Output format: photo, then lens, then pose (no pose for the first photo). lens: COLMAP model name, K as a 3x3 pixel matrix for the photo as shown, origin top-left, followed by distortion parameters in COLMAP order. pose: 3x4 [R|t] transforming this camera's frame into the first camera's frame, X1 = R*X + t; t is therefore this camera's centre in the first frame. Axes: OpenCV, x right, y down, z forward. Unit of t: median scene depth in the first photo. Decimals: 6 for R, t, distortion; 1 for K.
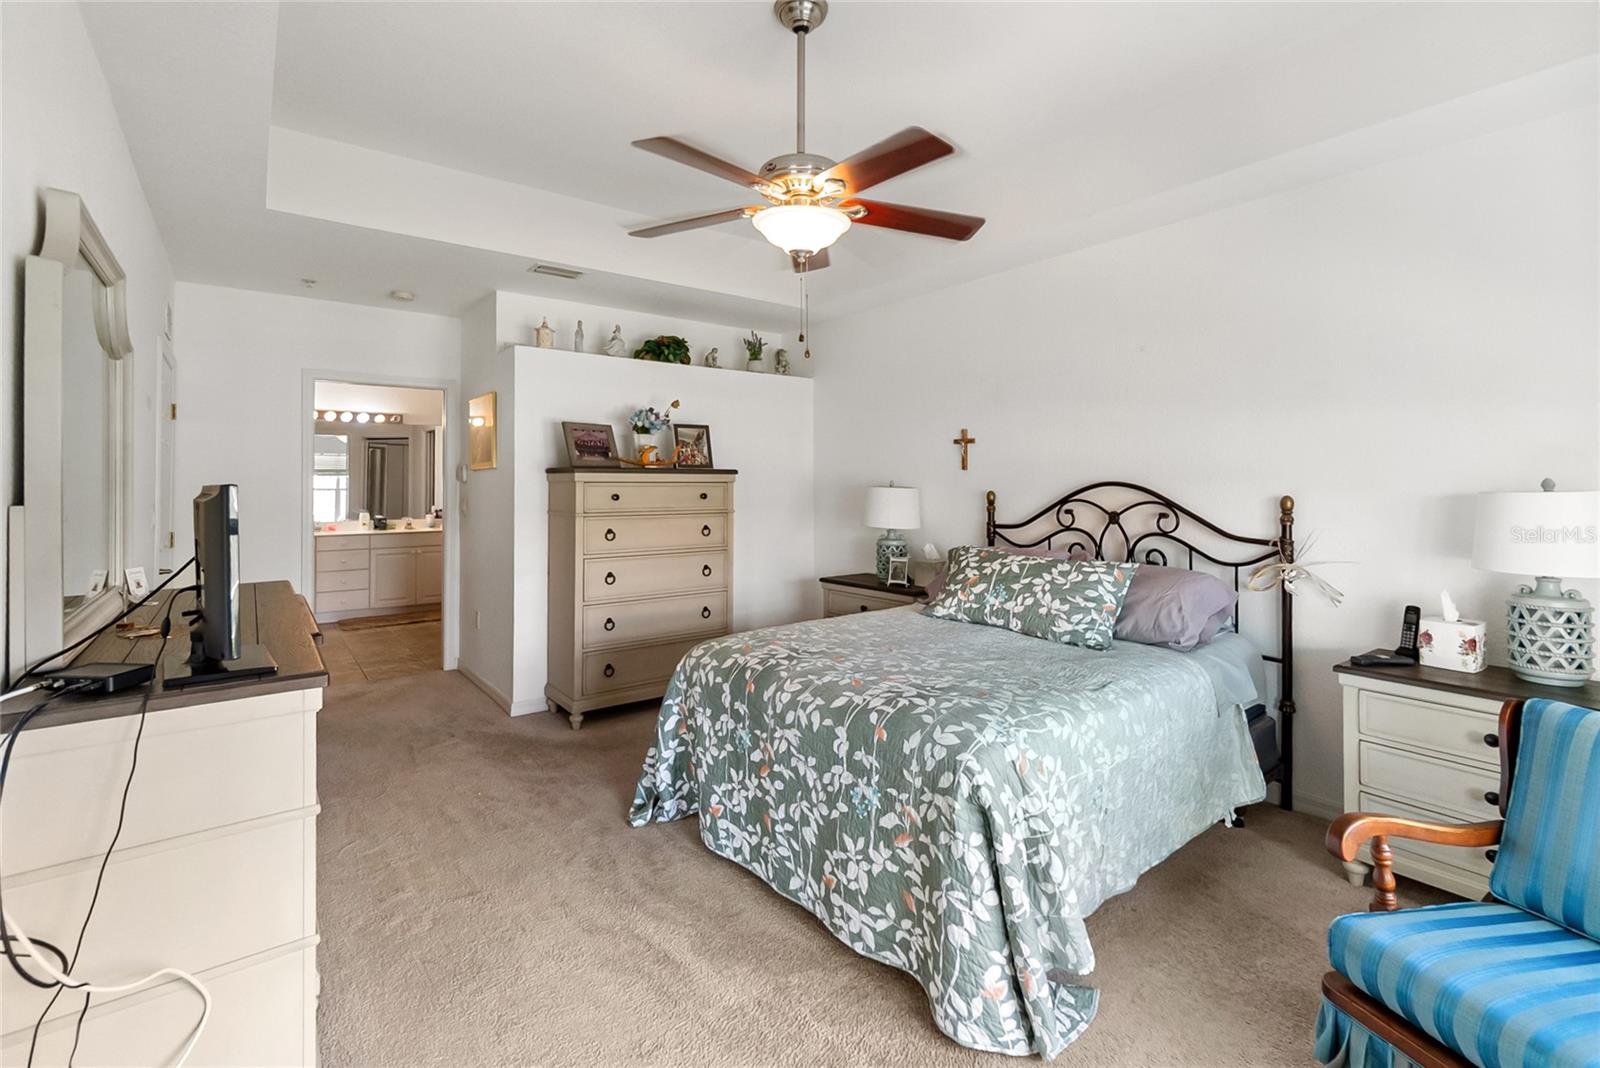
lens RADIAL K [[719.5, 0, 803.4], [0, 719.5, 476.9], [0, 0, 1]] dist [-0.001993, 0.000105]
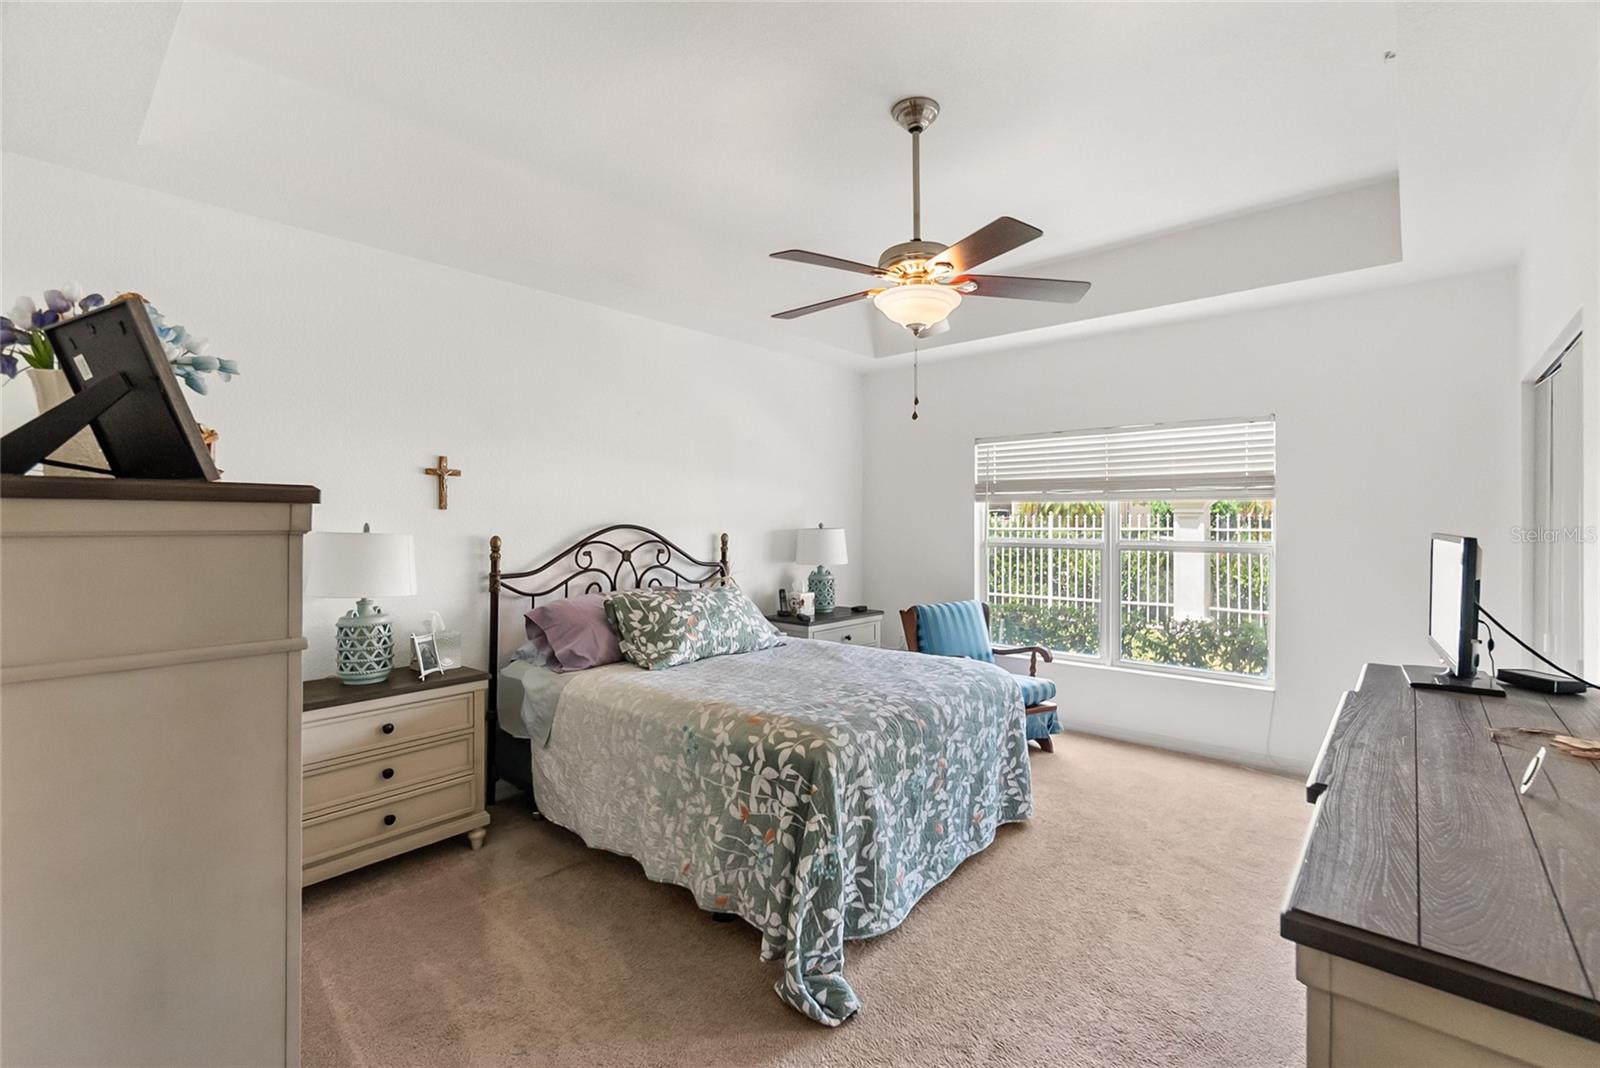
lens RADIAL K [[705.0, 0, 800.0], [0, 705.0, 534.0], [0, 0, 1]] dist [0.000210, 0.000078]
pose [[-0.195357, -0.018482, 0.980558, -0.770689], [-0.008009, 0.999819, 0.017249, 0.000590], [-0.980700, -0.004483, -0.195469, 1.020228]]
